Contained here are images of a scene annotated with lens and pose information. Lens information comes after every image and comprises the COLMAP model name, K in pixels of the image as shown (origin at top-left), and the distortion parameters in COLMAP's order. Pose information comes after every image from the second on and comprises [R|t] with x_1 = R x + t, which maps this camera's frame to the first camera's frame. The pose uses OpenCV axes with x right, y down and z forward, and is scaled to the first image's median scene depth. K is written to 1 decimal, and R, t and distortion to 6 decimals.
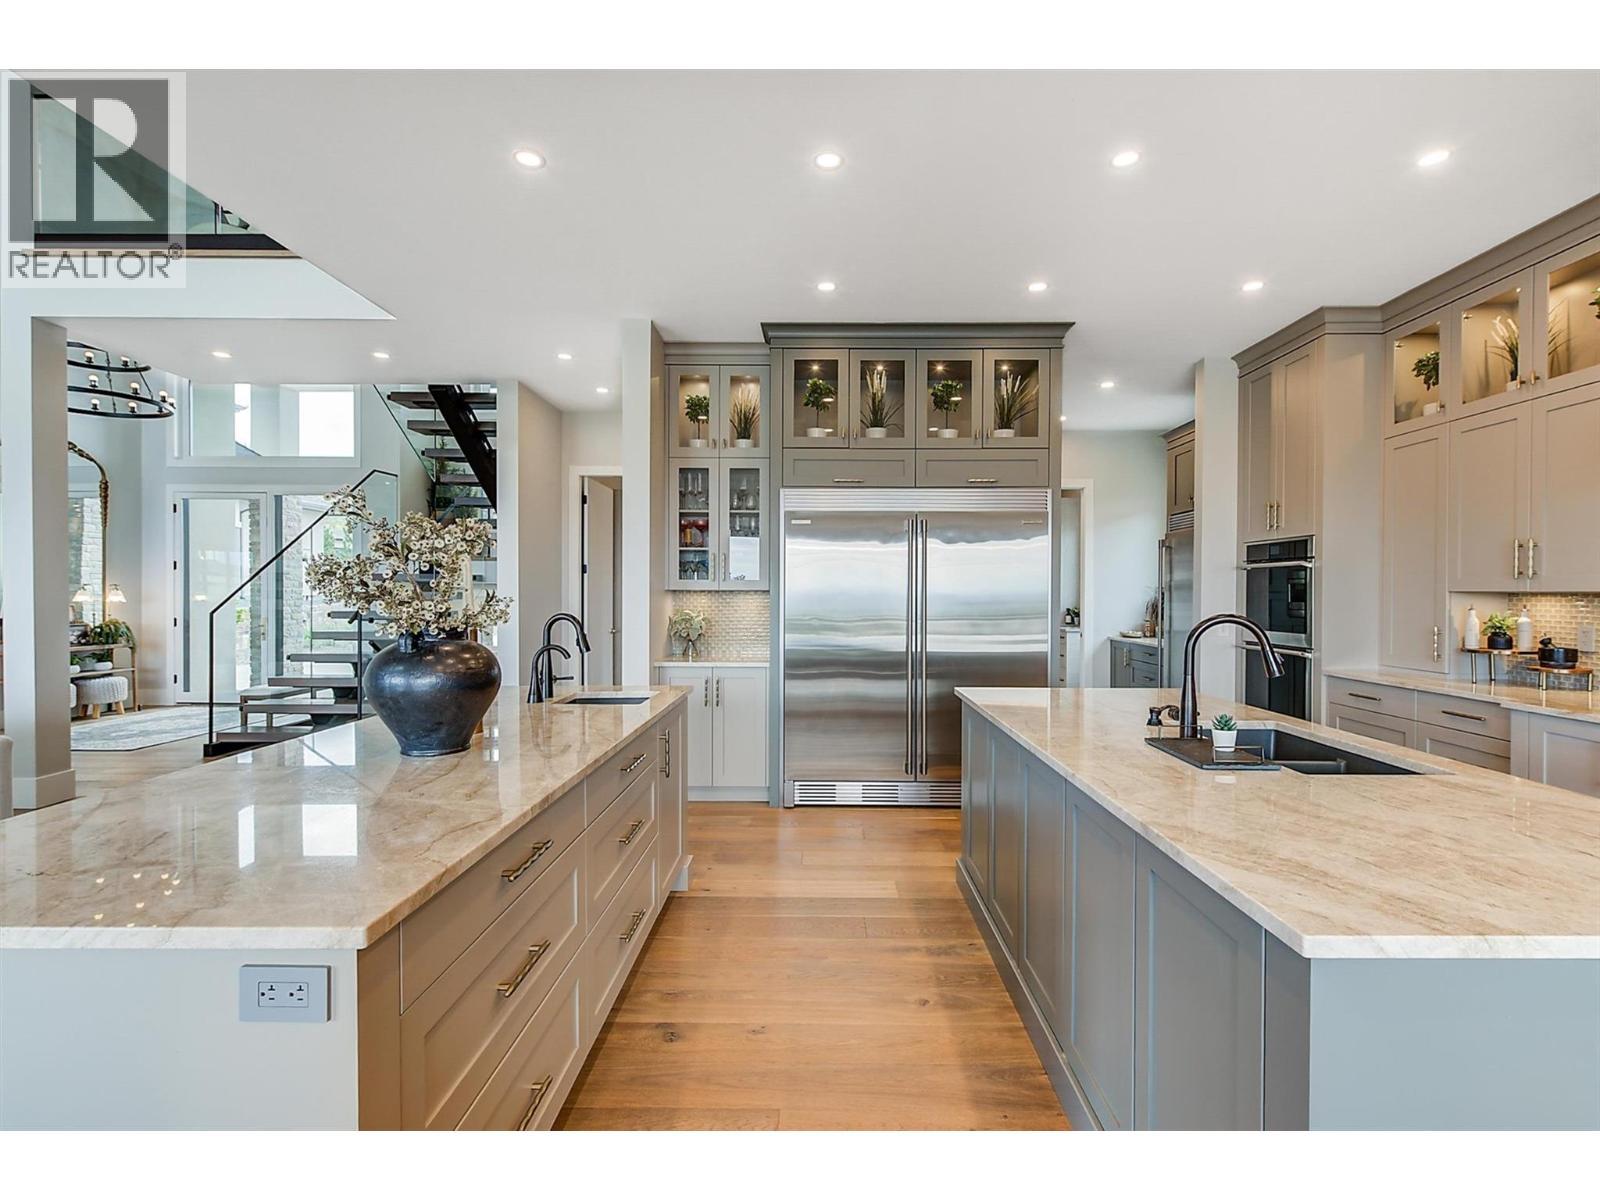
lens RADIAL K [[749.1, 0, 807.1], [0, 749.1, 602.5], [0, 0, 1]] dist [-0.000743, -0.001233]
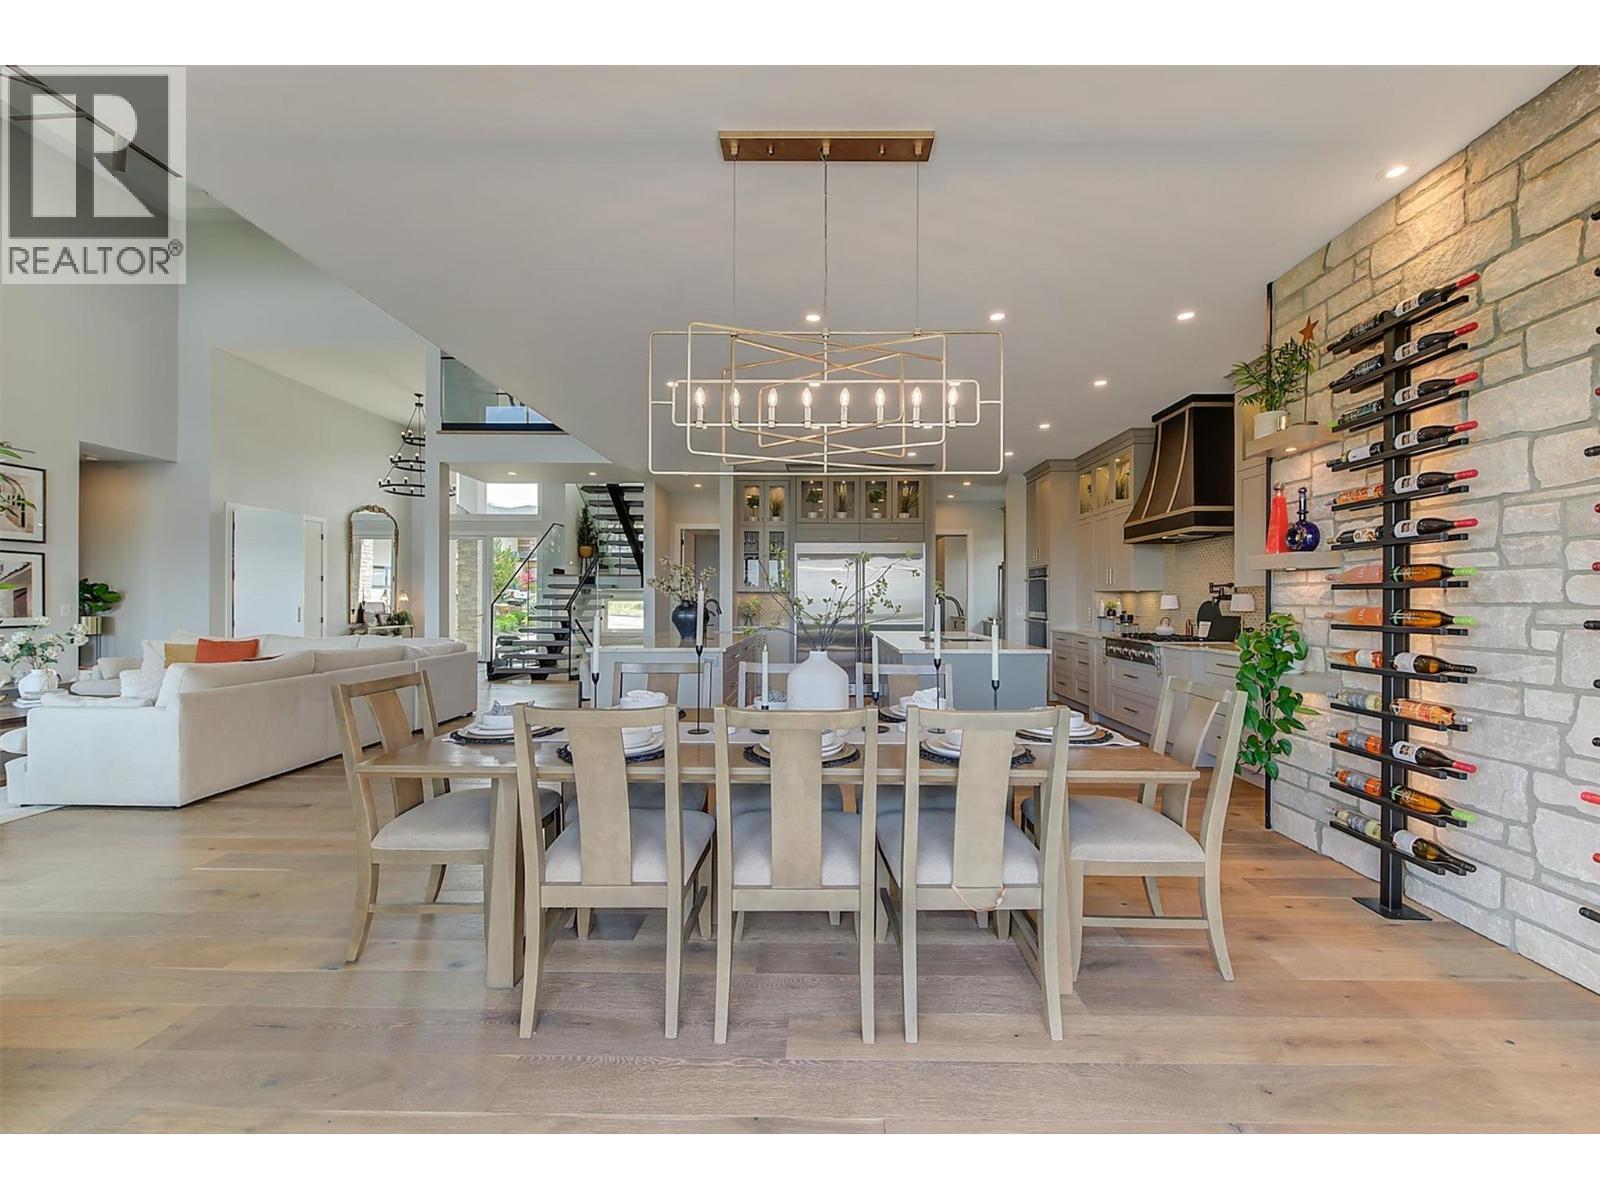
lens RADIAL K [[634.6, 0, 805.2], [0, 634.6, 601.2], [0, 0, 1]] dist [0.002261, -0.001568]
pose [[0.999974, -0.000436, -0.007198, 0.006355], [0.000339, 0.999911, -0.013371, 0.038006], [0.007203, 0.013368, 0.999885, -0.838890]]
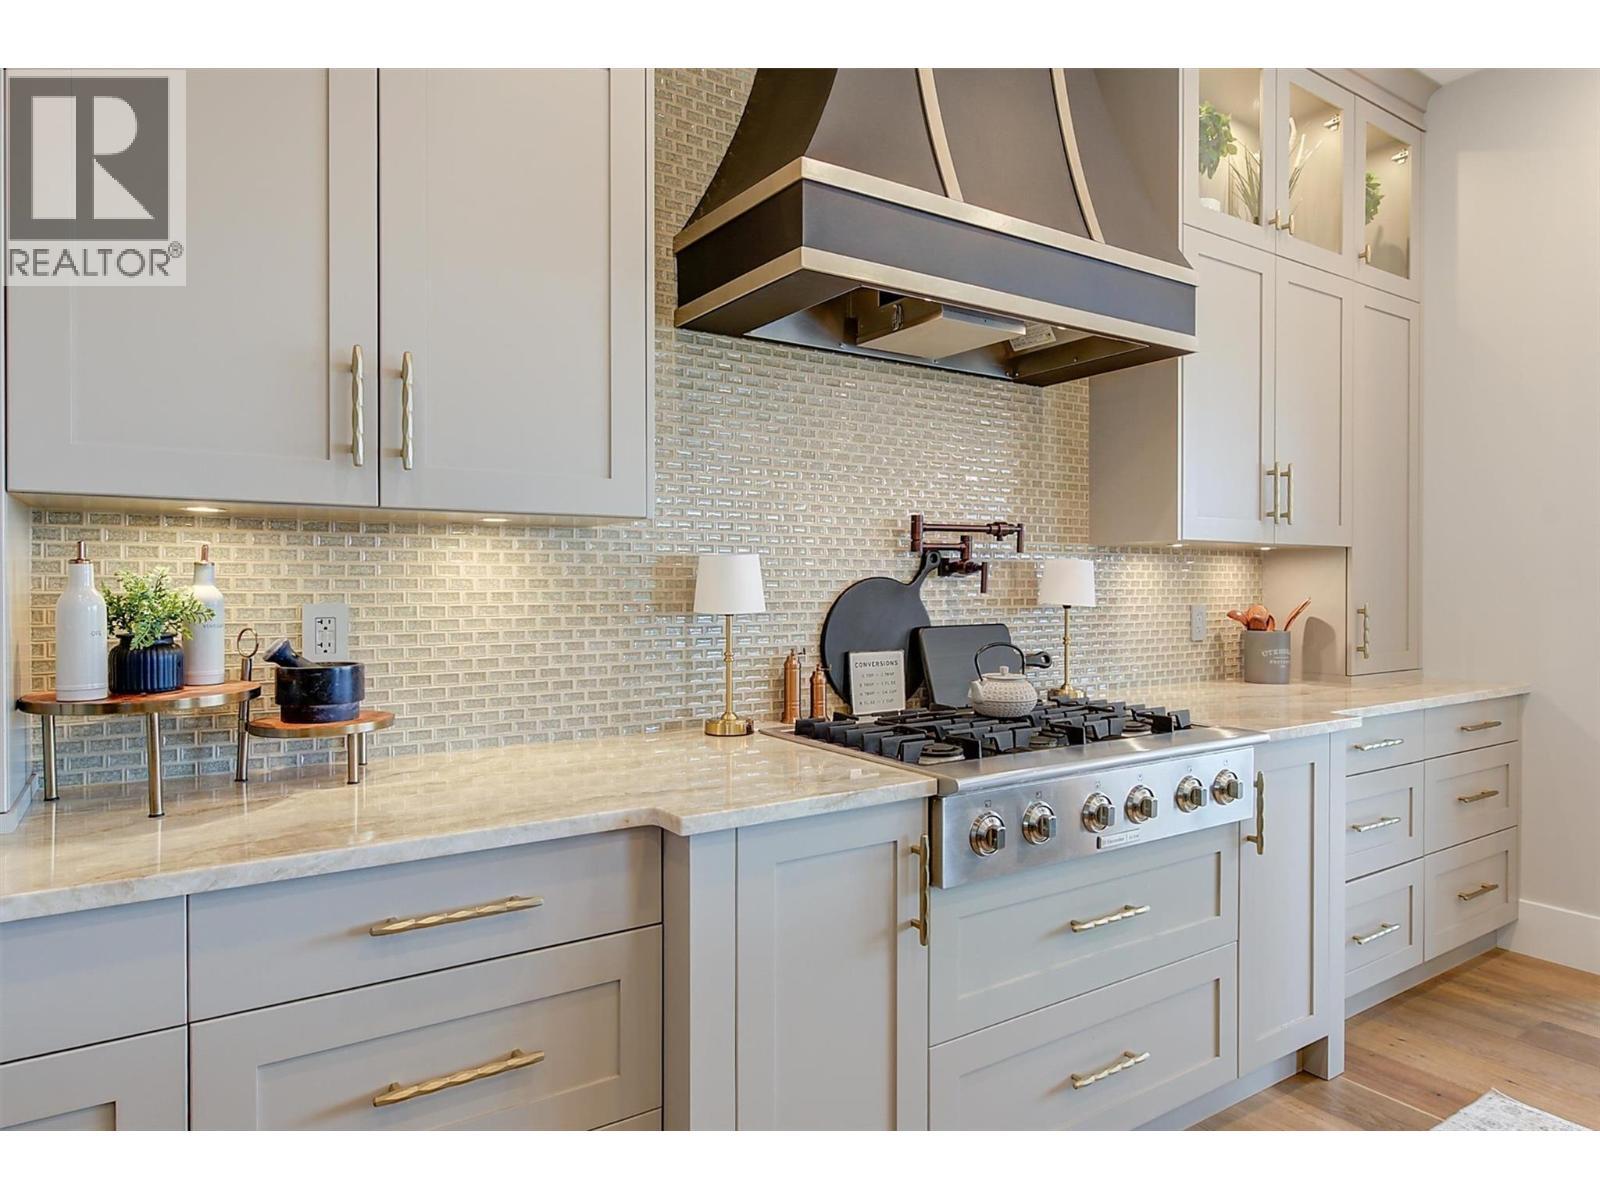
lens RADIAL K [[947.7, 0, 829.2], [0, 947.7, 580.3], [0, 0, 1]] dist [-0.004992, -0.005182]
pose [[-0.566335, -0.001393, 0.824174, 0.400661], [0.010251, 0.999909, 0.008735, 0.014863], [-0.824111, 0.013395, -0.566269, 0.886336]]
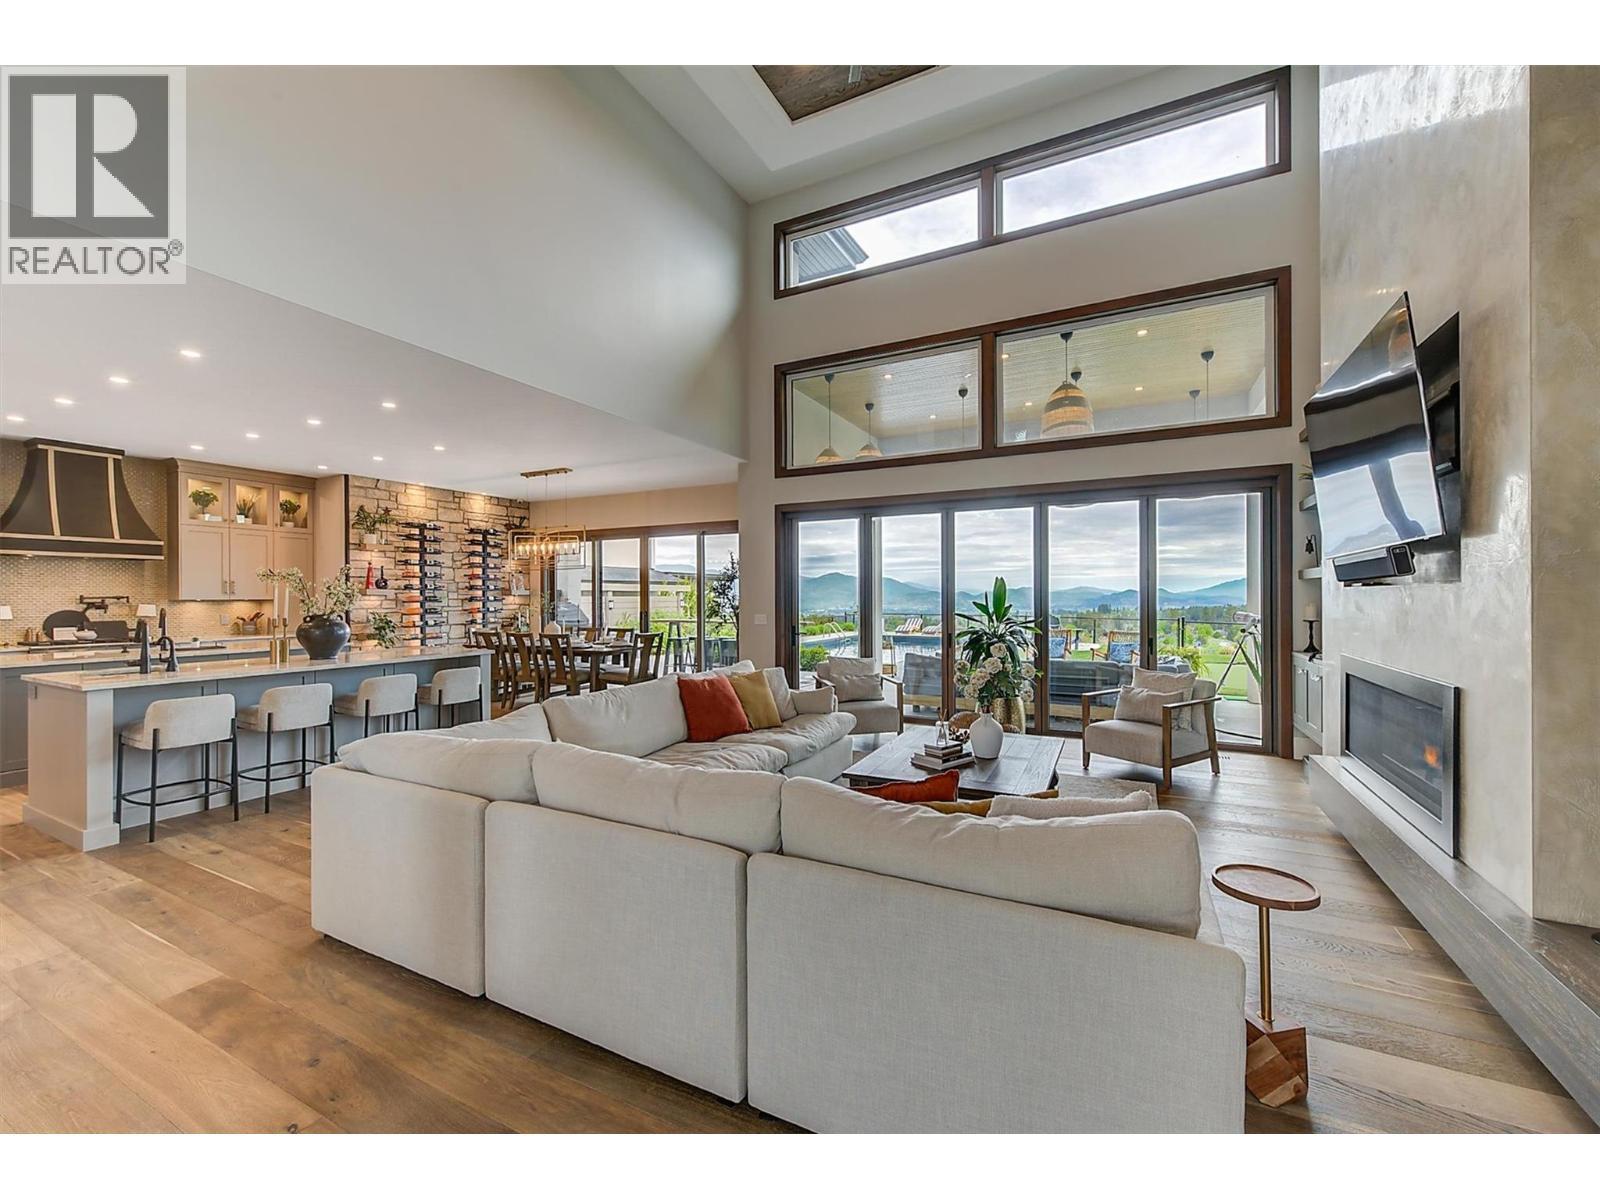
lens RADIAL K [[634.6, 0, 811.6], [0, 634.6, 595.0], [0, 0, 1]] dist [0.002261, -0.001568]
pose [[-0.895004, -0.000436, 0.446058, -1.615335], [0.007163, 0.999857, 0.015350, -0.032739], [-0.446001, 0.016933, -0.894872, 1.149174]]
